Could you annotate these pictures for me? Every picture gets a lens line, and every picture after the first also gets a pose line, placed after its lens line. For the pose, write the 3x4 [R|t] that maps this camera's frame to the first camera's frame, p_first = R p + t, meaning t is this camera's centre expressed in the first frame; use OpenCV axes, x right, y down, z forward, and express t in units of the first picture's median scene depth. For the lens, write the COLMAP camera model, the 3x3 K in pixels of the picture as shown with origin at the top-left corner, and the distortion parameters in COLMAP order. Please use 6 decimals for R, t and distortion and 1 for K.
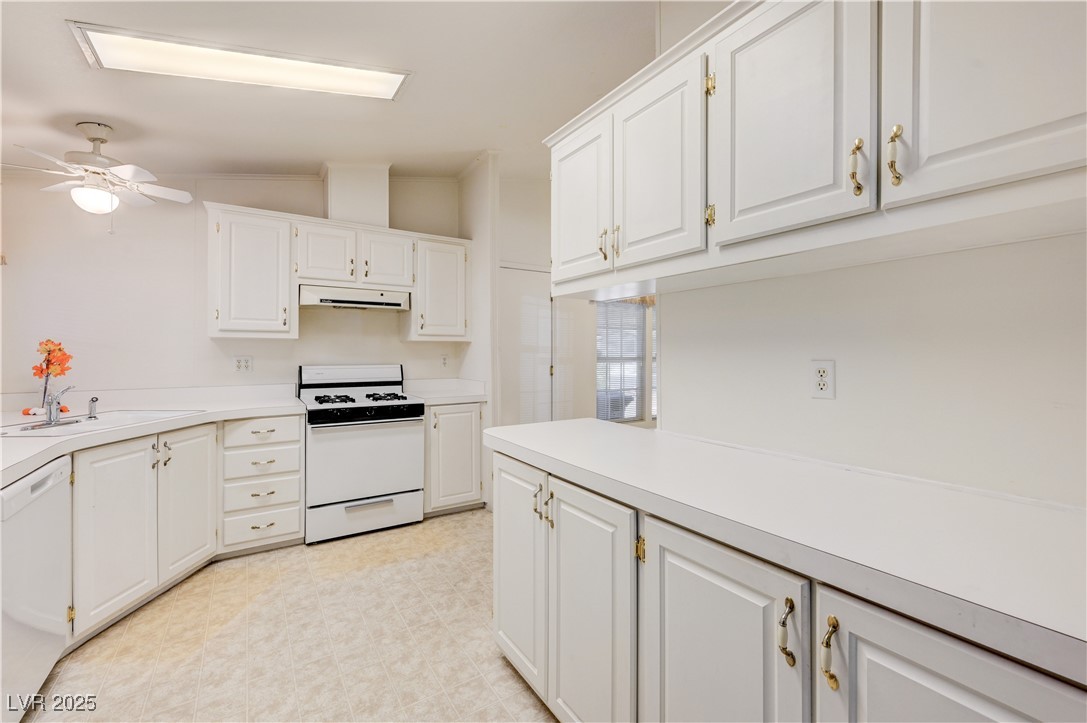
lens RADIAL K [[460.9, 0, 549.7], [0, 460.9, 351.2], [0, 0, 1]] dist [-0.000142, 0.001177]
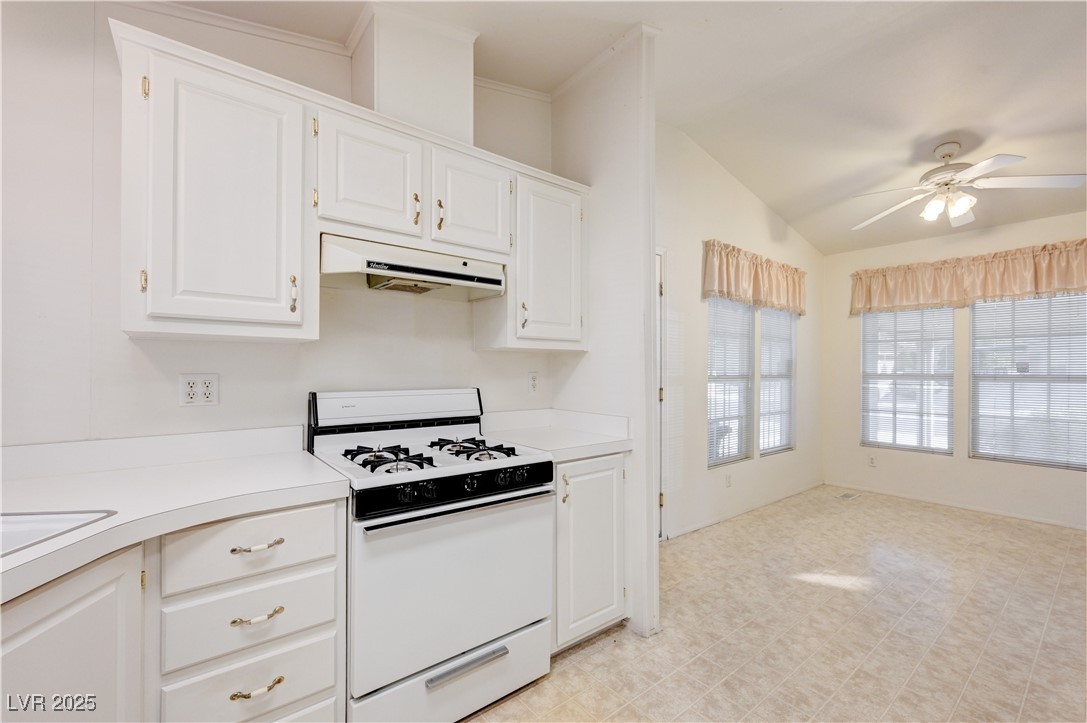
lens RADIAL K [[460.9, 0, 552.6], [0, 460.9, 368.9], [0, 0, 1]] dist [-0.000142, 0.001177]
pose [[0.994399, 0.004123, 0.105610, -0.351919], [-0.004576, 0.999981, 0.004045, 0.001689], [-0.105592, -0.004505, 0.994399, 0.482632]]
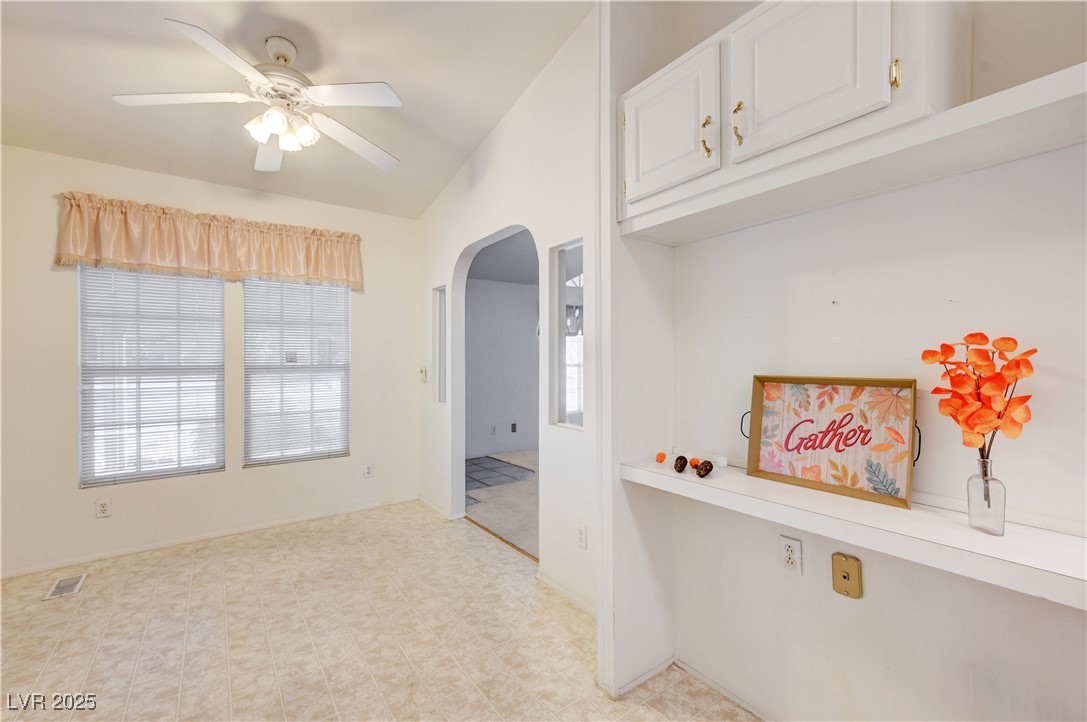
lens RADIAL K [[460.9, 0, 550.4], [0, 460.9, 363.1], [0, 0, 1]] dist [-0.000142, 0.001177]
pose [[-0.051150, -0.006944, 0.998667, -0.124561], [-0.000083, 0.999976, 0.006949, 0.003414], [-0.998691, 0.000272, -0.051149, 1.023843]]
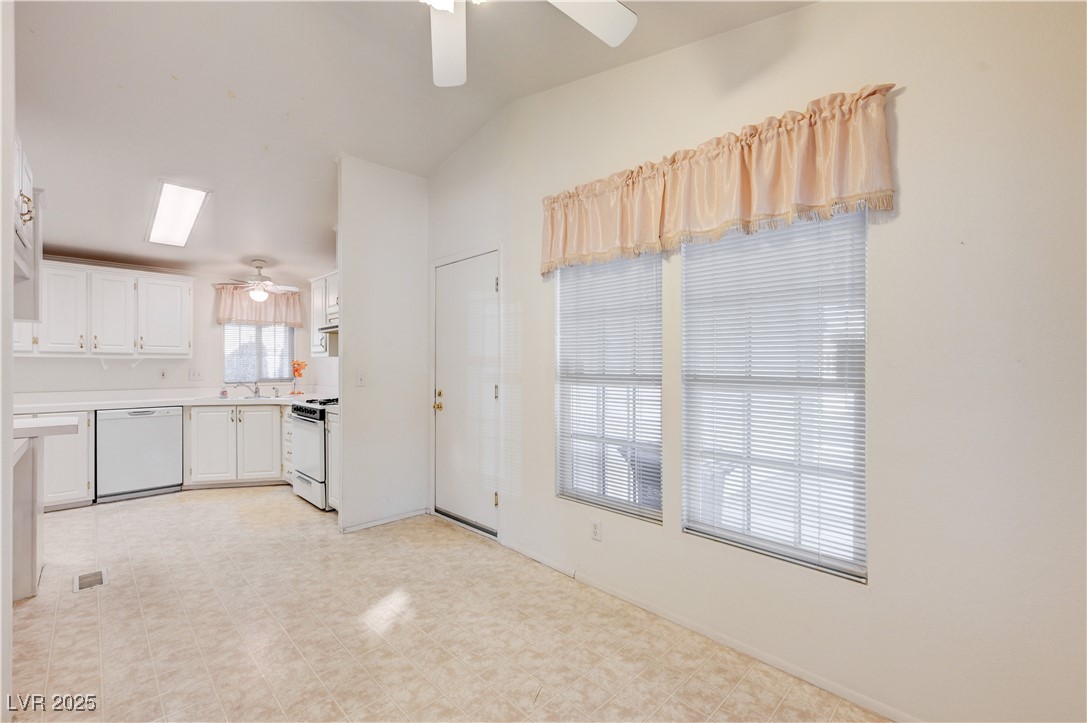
lens RADIAL K [[460.9, 0, 547.3], [0, 460.9, 362.4], [0, 0, 1]] dist [-0.000142, 0.001177]
pose [[0.202387, -0.011653, -0.979236, 1.053901], [0.002986, 0.999932, -0.011282, 0.009179], [0.979301, -0.000640, 0.202408, 1.409232]]
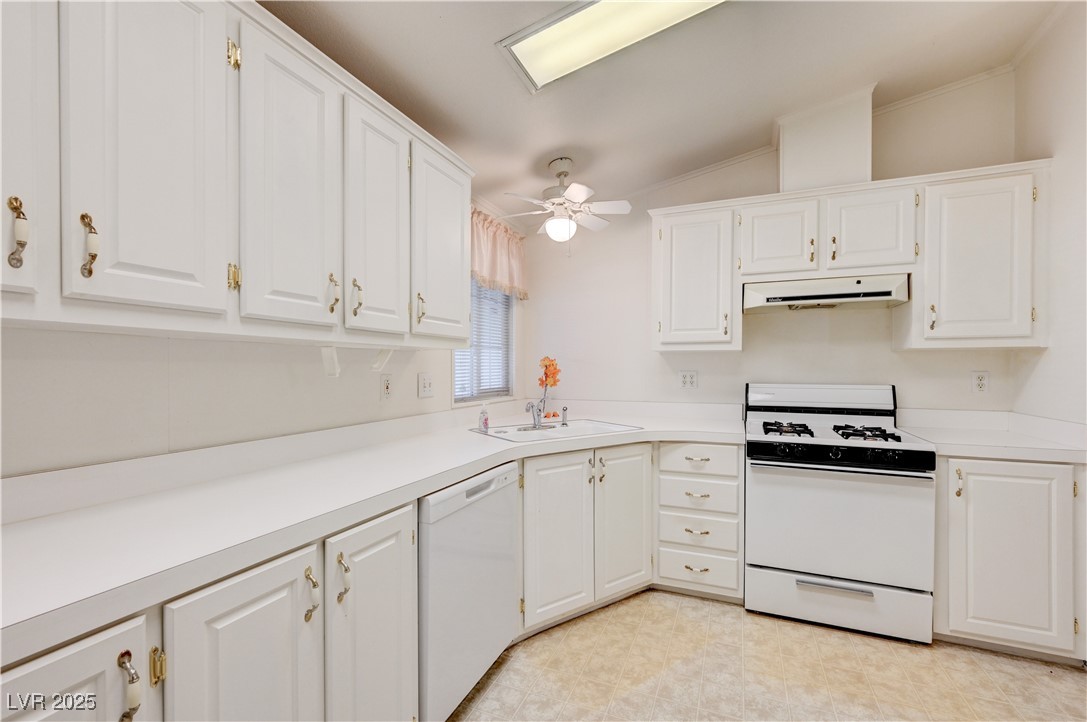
lens RADIAL K [[460.9, 0, 546.2], [0, 460.9, 371.8], [0, 0, 1]] dist [-0.000142, 0.001177]
pose [[0.559226, 0.007872, -0.828978, -0.062586], [0.001968, 0.999939, 0.010823, 0.001811], [0.829013, -0.007684, 0.559177, 0.261039]]
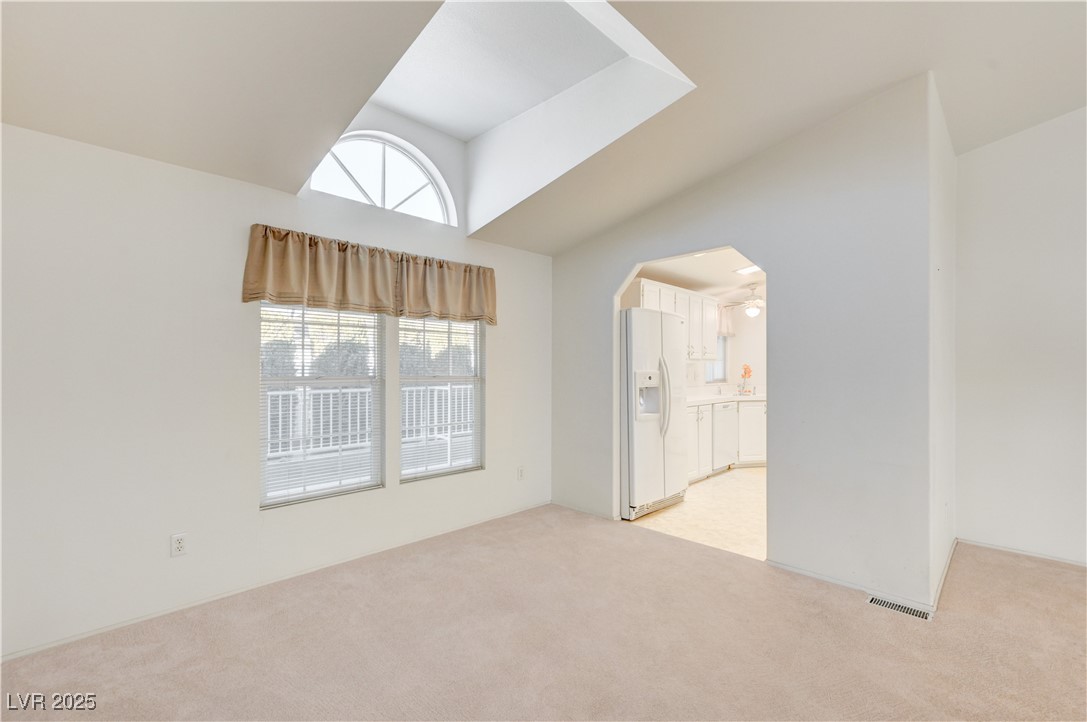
lens RADIAL K [[460.9, 0, 546.4], [0, 460.9, 363.1], [0, 0, 1]] dist [-0.000142, 0.001177]
pose [[0.206581, -0.013160, -0.978341, 1.001912], [0.002716, 0.999913, -0.012877, -0.000122], [0.978426, 0.000003, 0.206599, -0.517218]]
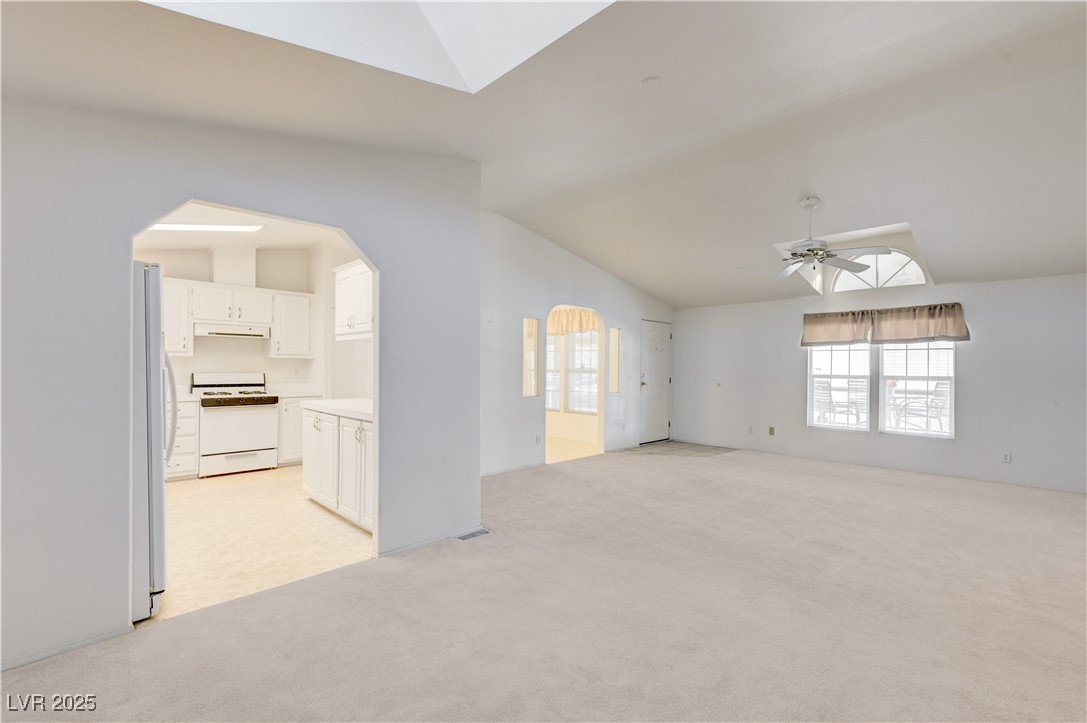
lens RADIAL K [[460.9, 0, 543.4], [0, 460.9, 368.2], [0, 0, 1]] dist [-0.000142, 0.001177]
pose [[0.976872, 0.008188, 0.213669, 0.324295], [-0.009459, 0.999943, 0.004925, -0.004726], [-0.213617, -0.006832, 0.976894, -0.877277]]
